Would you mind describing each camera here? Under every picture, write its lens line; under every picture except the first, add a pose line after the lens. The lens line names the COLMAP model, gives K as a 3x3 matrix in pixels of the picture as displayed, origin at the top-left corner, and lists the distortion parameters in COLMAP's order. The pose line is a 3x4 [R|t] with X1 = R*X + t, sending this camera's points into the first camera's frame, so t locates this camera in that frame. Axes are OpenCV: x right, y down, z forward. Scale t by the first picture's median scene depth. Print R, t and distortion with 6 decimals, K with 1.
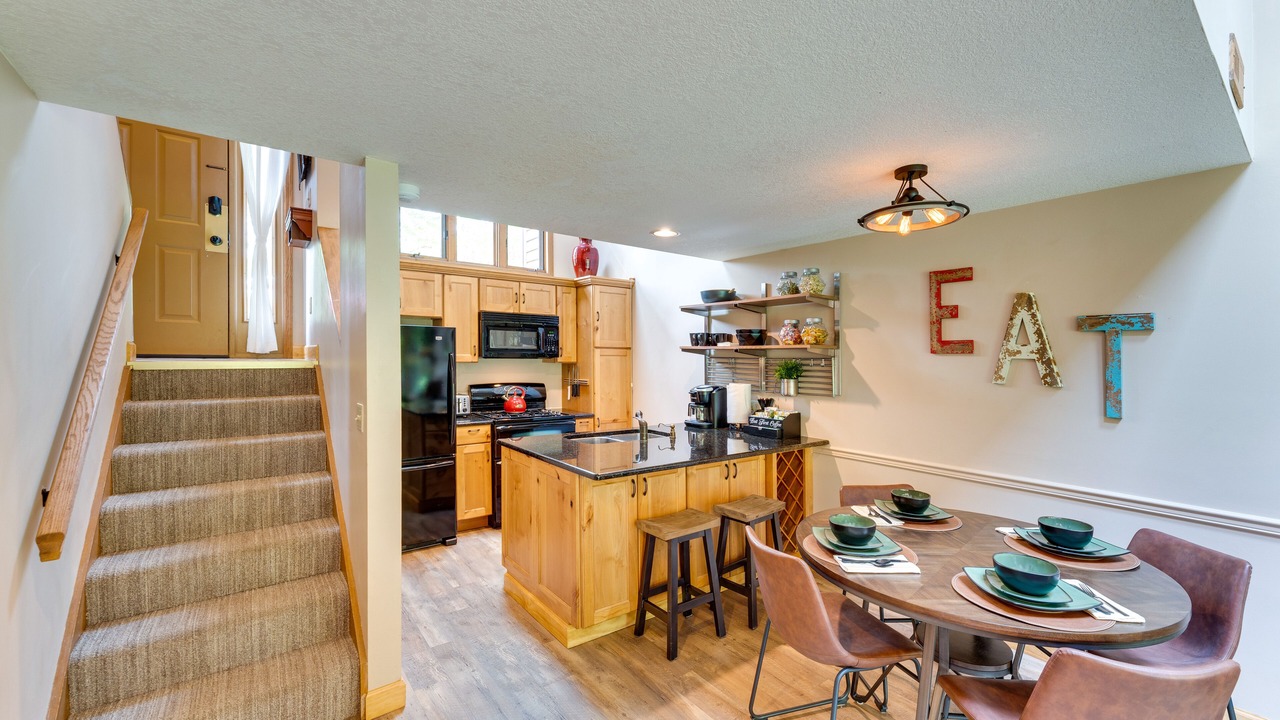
lens RADIAL K [[509.7, 0, 640.7], [0, 509.7, 357.8], [0, 0, 1]] dist [-0.001494, 0.000482]
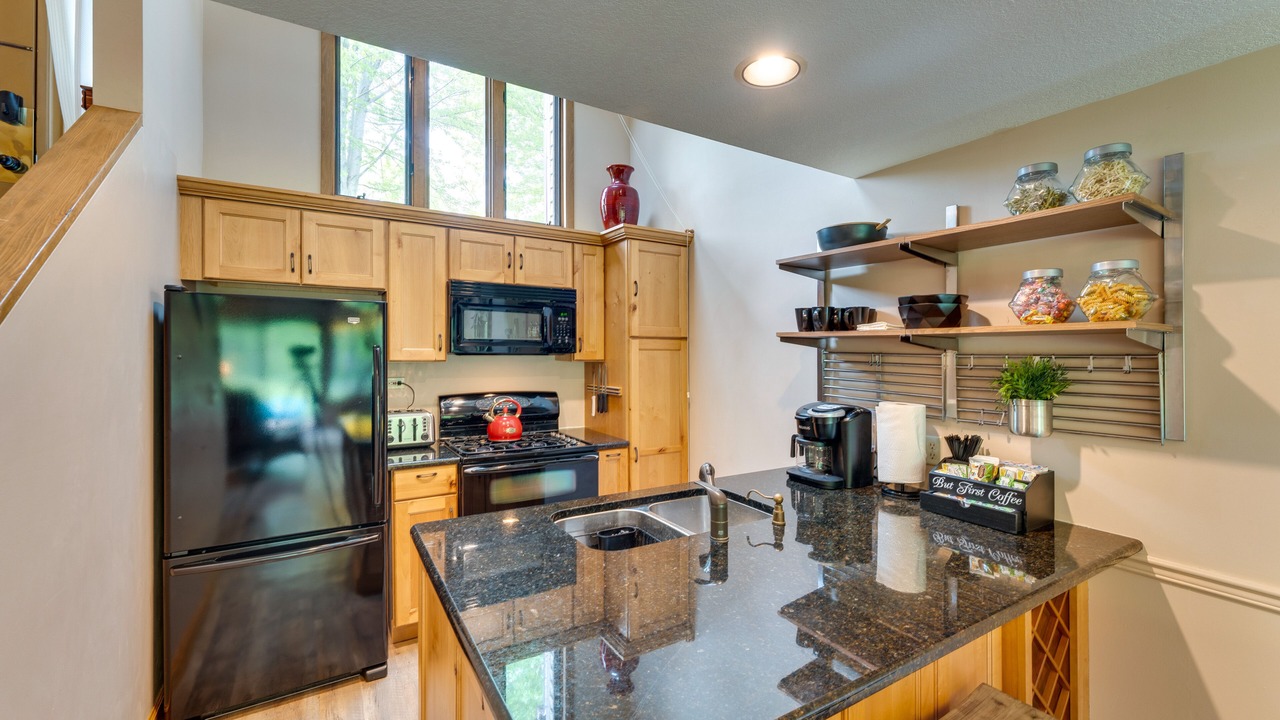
lens RADIAL K [[509.7, 0, 638.8], [0, 509.7, 405.7], [0, 0, 1]] dist [-0.001494, 0.000482]
pose [[0.994391, 0.007671, -0.105491, -0.013689], [0.003271, 0.994659, 0.103161, -0.000840], [0.105719, -0.102928, 0.989055, 0.429401]]
